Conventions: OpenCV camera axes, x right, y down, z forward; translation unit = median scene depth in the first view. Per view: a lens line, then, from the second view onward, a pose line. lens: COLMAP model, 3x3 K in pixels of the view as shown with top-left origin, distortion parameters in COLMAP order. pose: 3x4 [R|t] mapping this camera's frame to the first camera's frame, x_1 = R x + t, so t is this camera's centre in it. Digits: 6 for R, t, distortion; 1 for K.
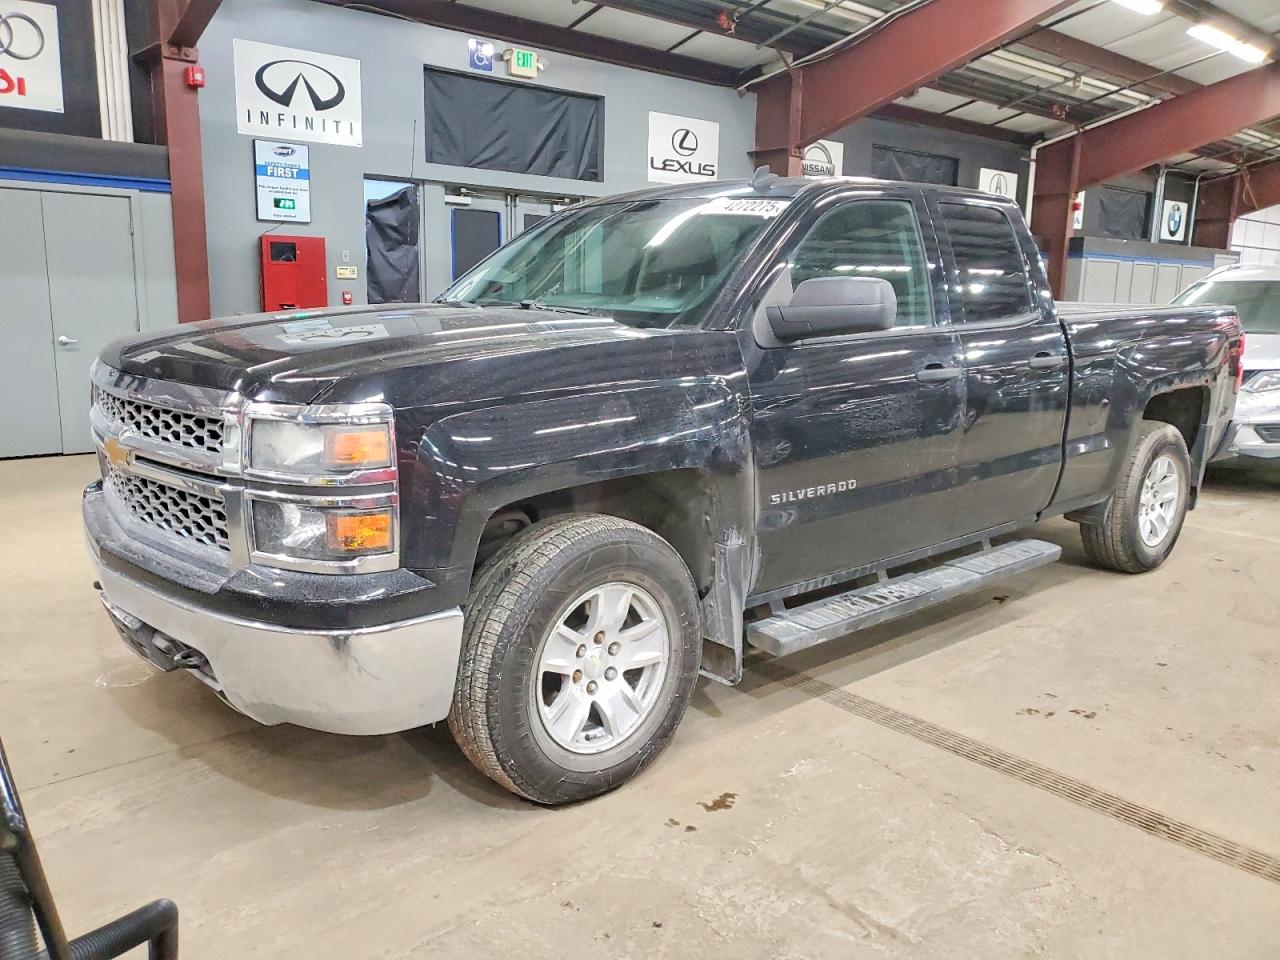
lens RADIAL K [[1012.2, 0, 635.7], [0, 1012.2, 471.5], [0, 0, 1]] dist [0.017309, 0.007737]
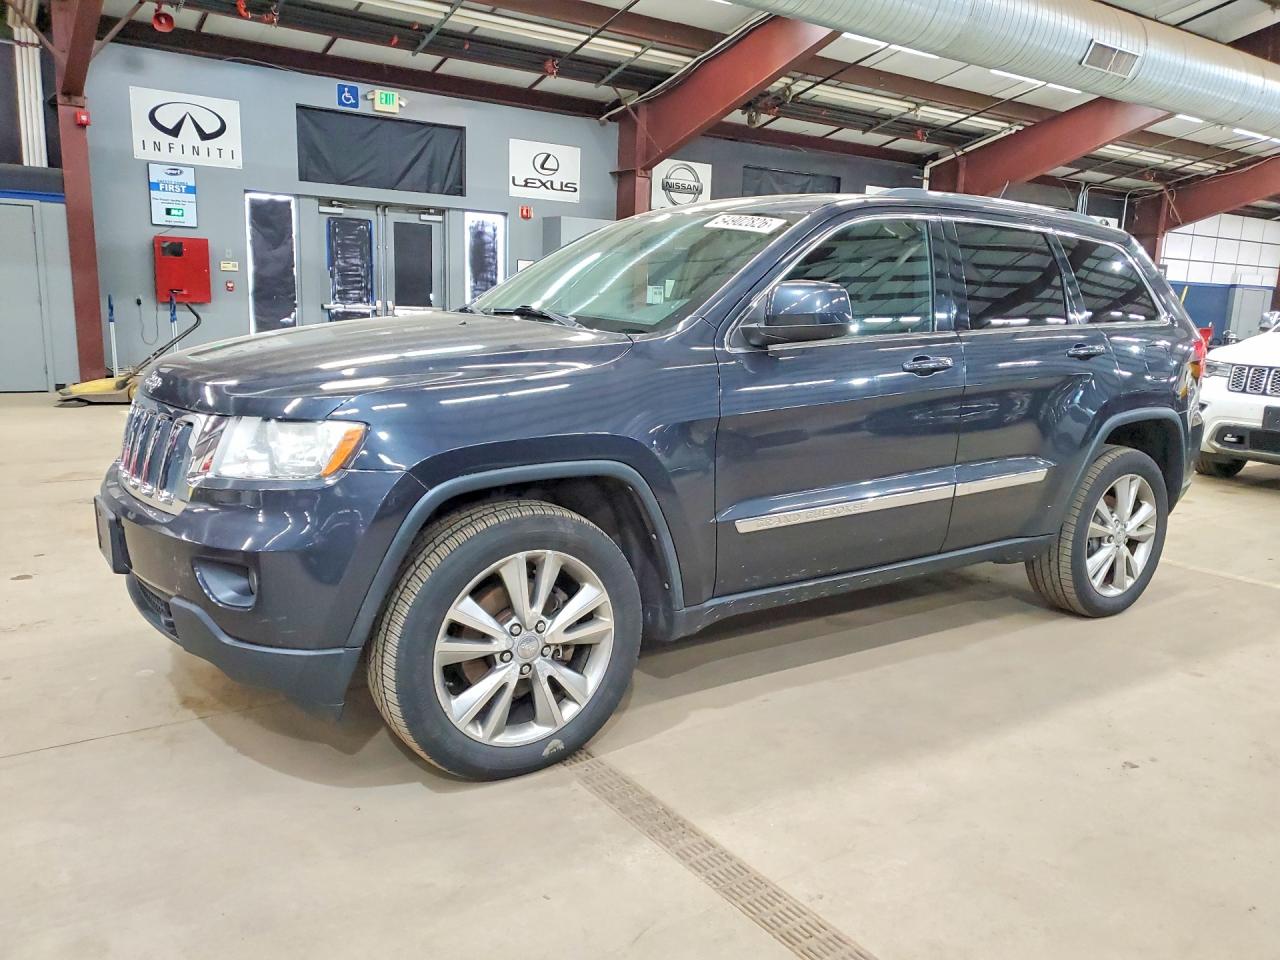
lens RADIAL K [[1012.2, 0, 652.9], [0, 1012.2, 483.2], [0, 0, 1]] dist [0.017309, 0.007737]
pose [[0.996329, 0.029191, -0.080476, 0.324043], [-0.029106, 0.999574, 0.002228, 0.053953], [0.080507, 0.000122, 0.996754, -0.215038]]
